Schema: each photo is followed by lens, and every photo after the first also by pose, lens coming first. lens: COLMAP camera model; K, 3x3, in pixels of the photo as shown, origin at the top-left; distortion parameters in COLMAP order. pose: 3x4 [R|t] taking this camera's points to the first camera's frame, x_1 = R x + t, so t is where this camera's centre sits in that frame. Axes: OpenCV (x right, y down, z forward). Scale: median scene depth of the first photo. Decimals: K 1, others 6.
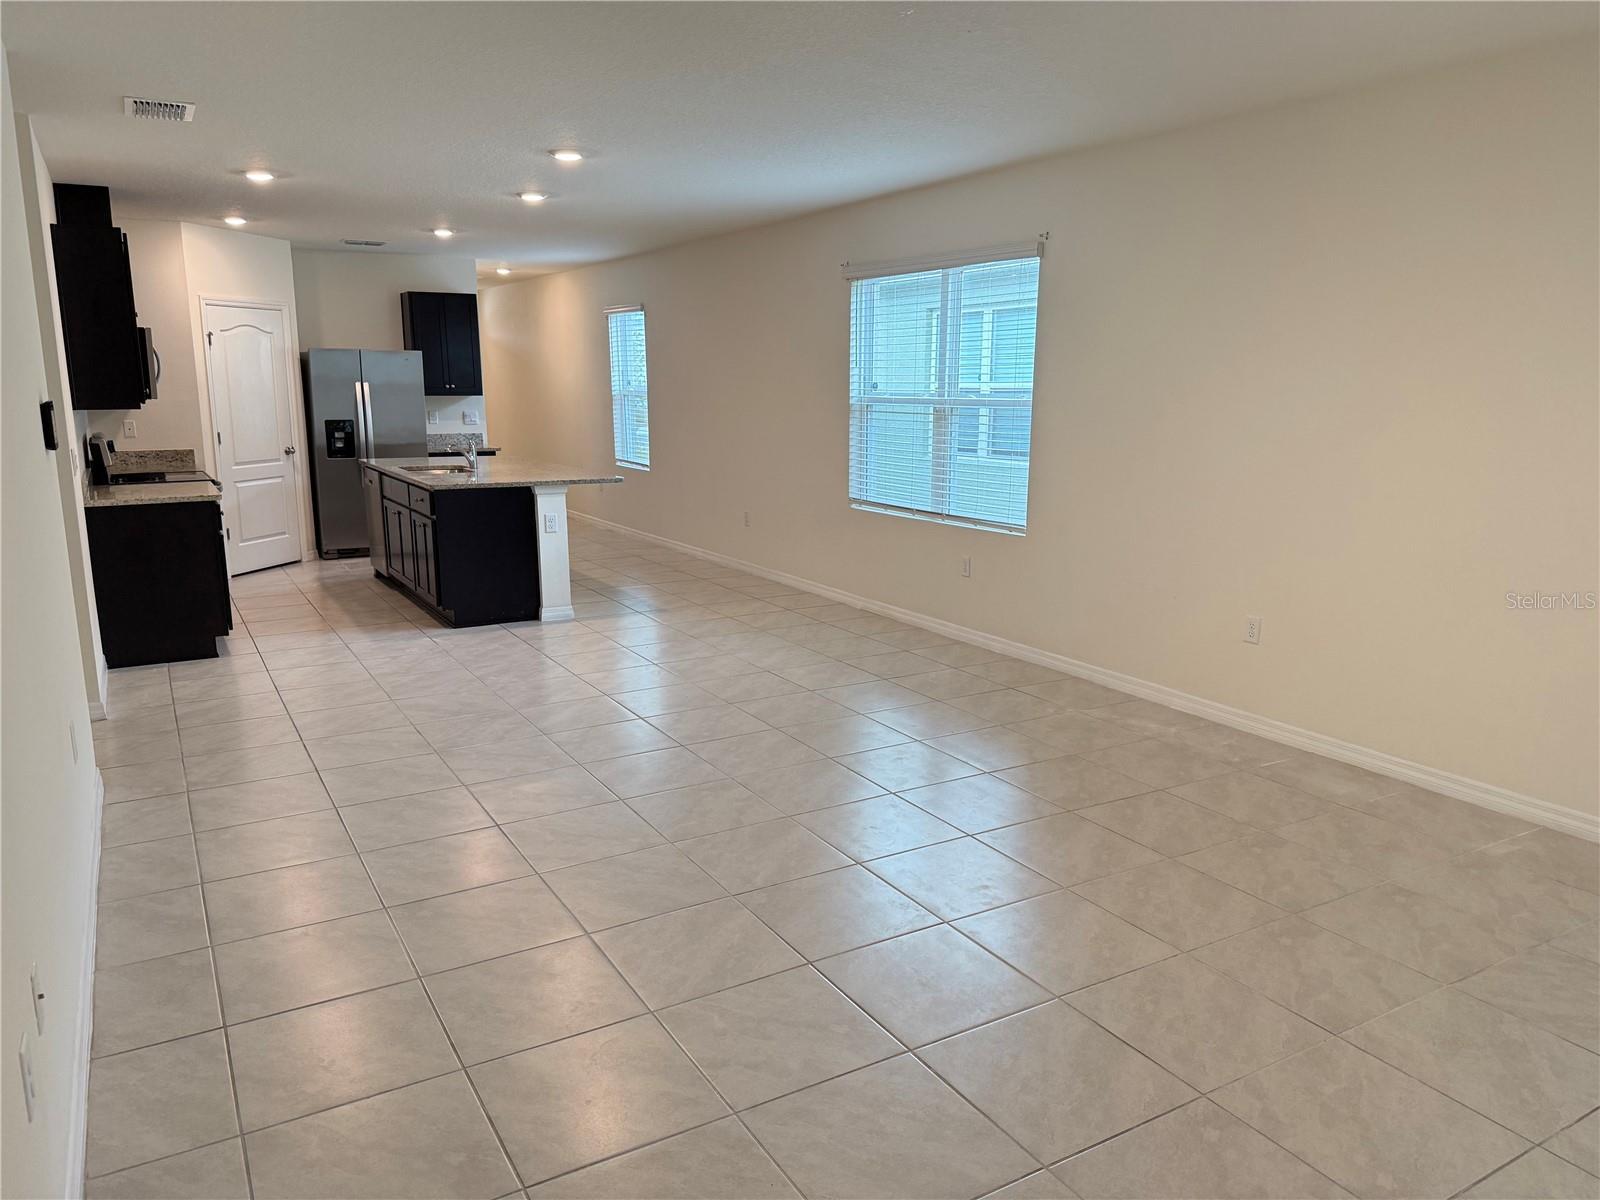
lens RADIAL K [[1116.1, 0, 791.1], [0, 1116.1, 603.6], [0, 0, 1]] dist [0.118350, -0.191059]
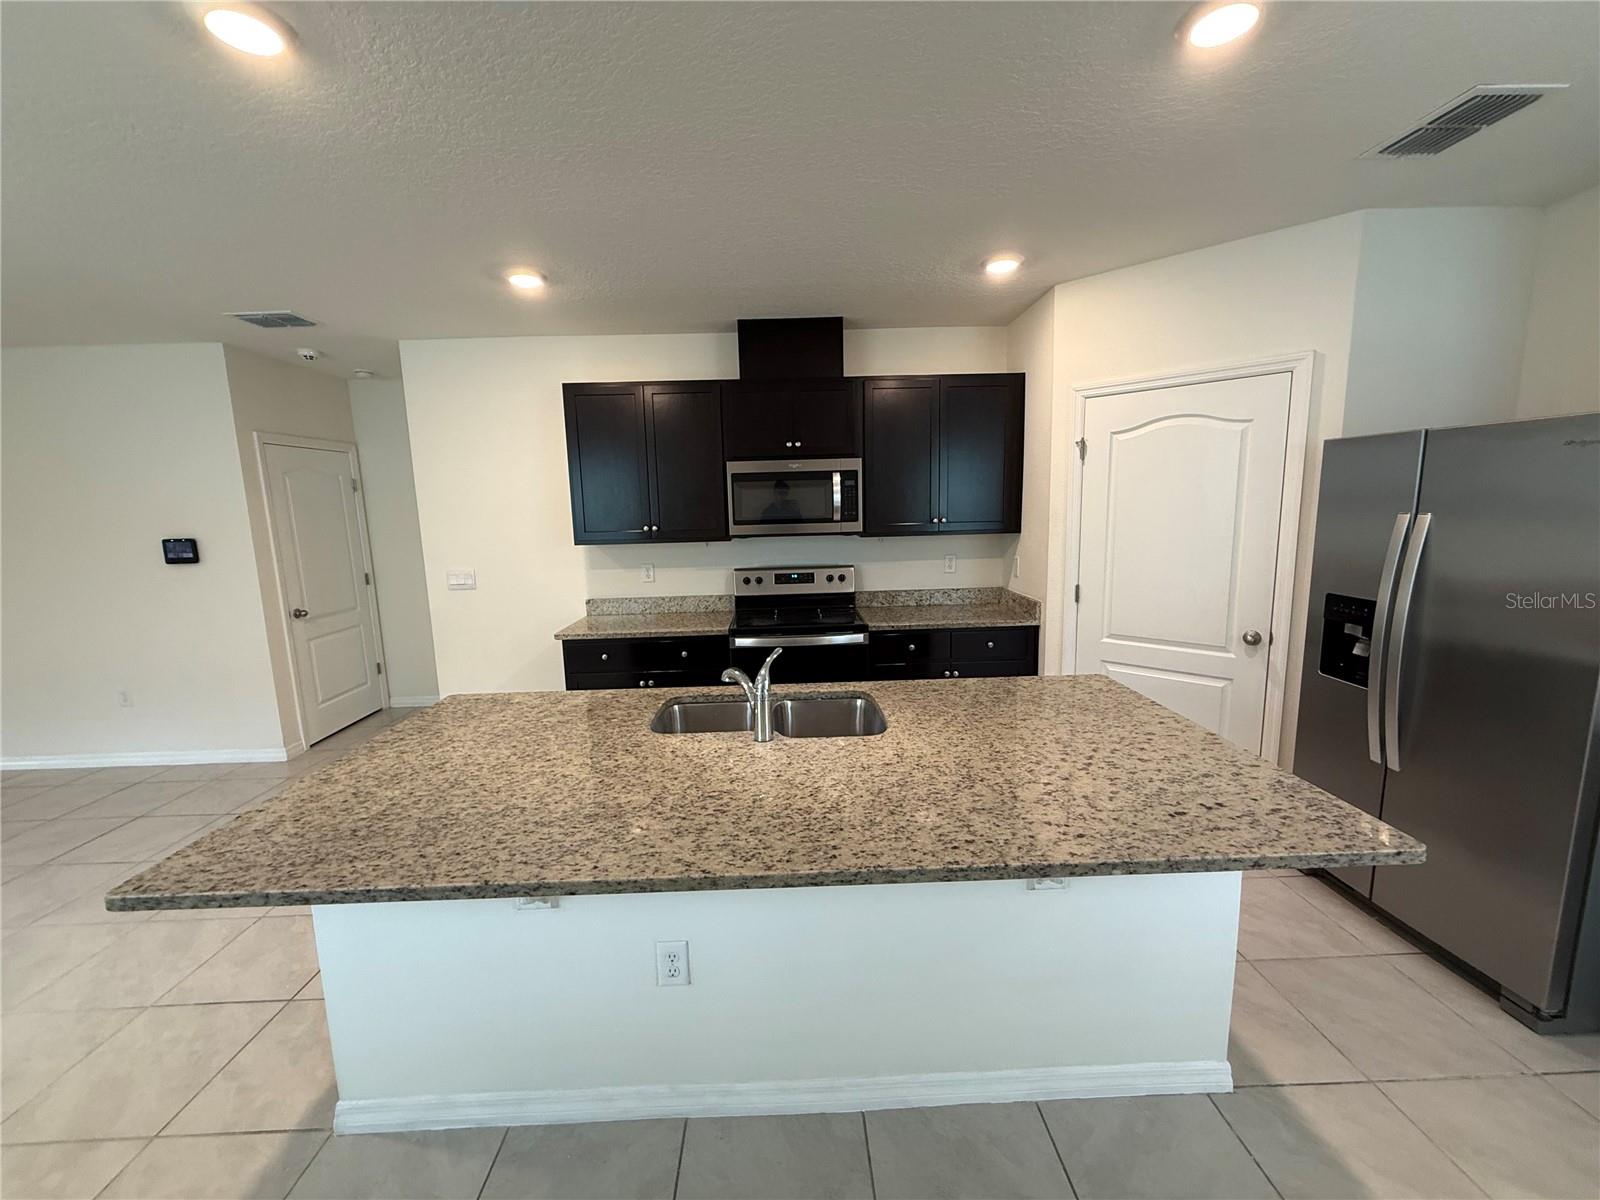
lens RADIAL K [[634.7, 0, 794.2], [0, 634.7, 597.4], [0, 0, 1]] dist [-0.000532, 0.000160]
pose [[-0.479635, 0.140236, -0.866189, -0.091220], [-0.146572, 0.960473, 0.236661, -0.209265], [0.865140, 0.240470, -0.440122, 1.024173]]
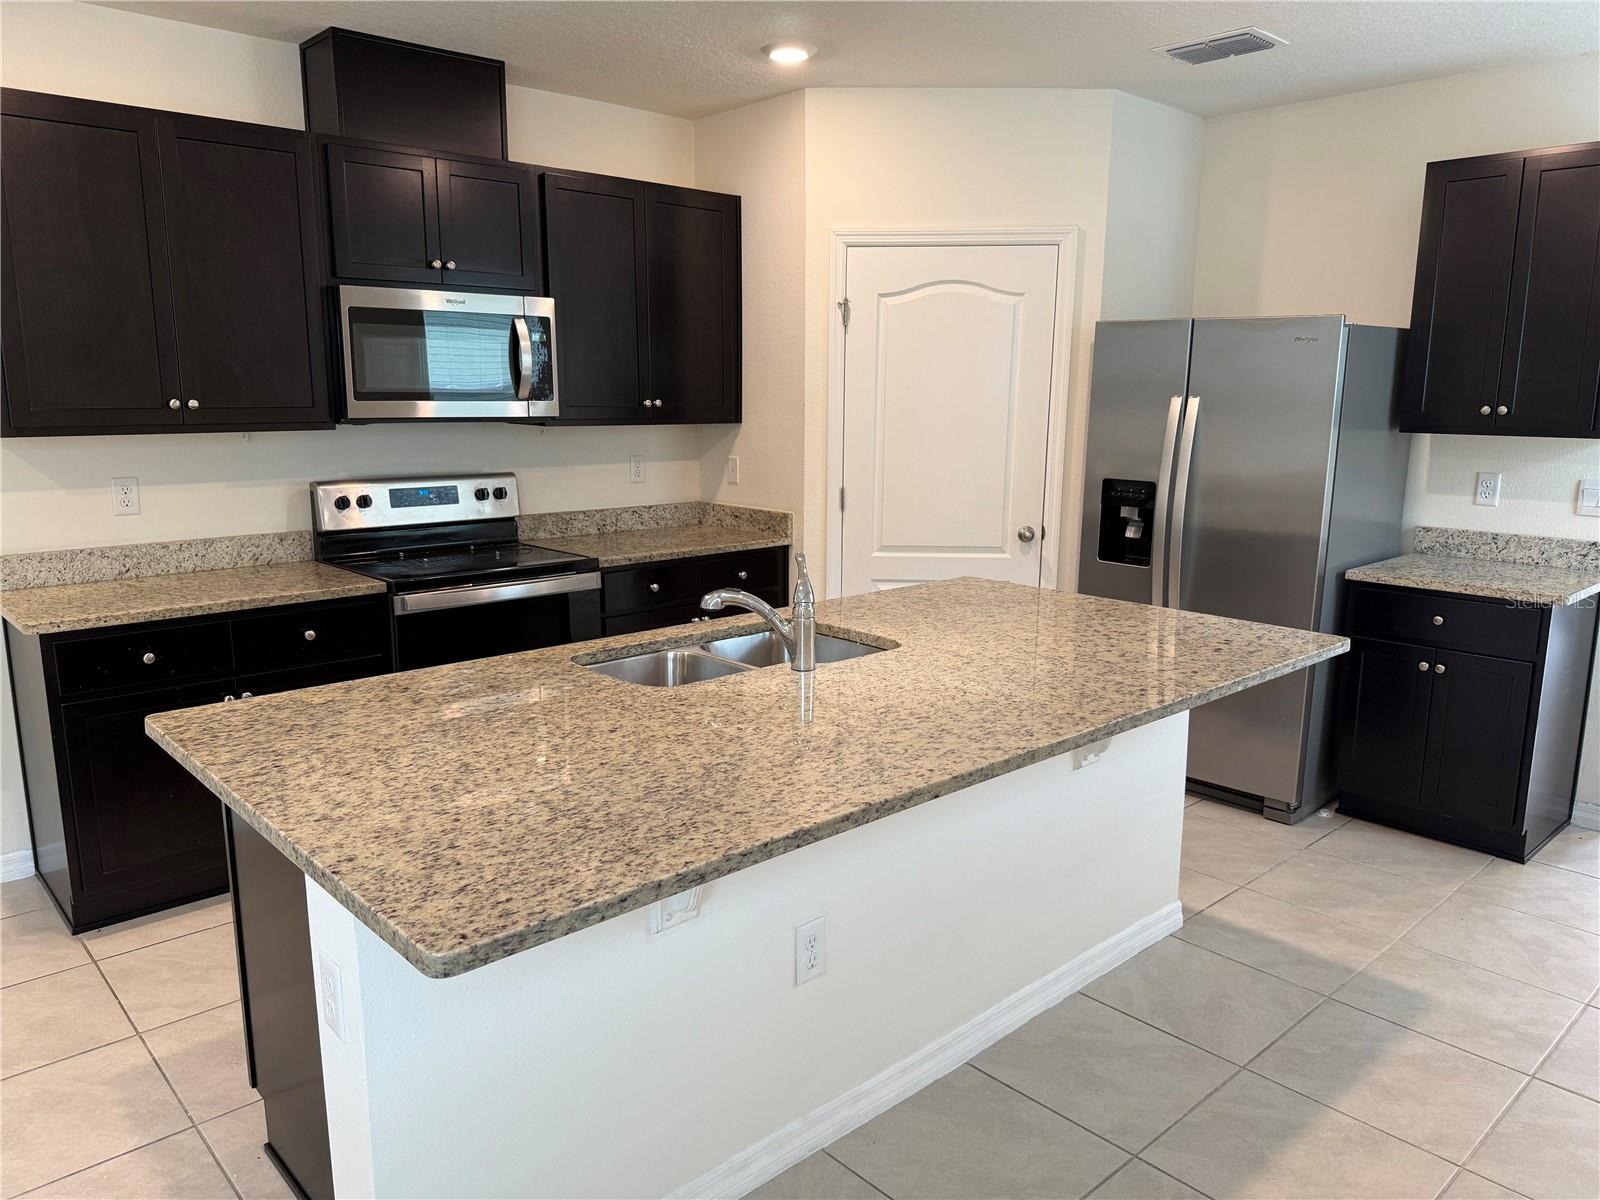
lens RADIAL K [[1126.2, 0, 798.5], [0, 1126.2, 603.7], [0, 0, 1]] dist [0.125547, -0.221021]
pose [[0.221212, 0.186906, -0.957148, 0.013728], [-0.198226, 0.969591, 0.143523, -0.170294], [0.954867, 0.157982, 0.251535, 0.855628]]
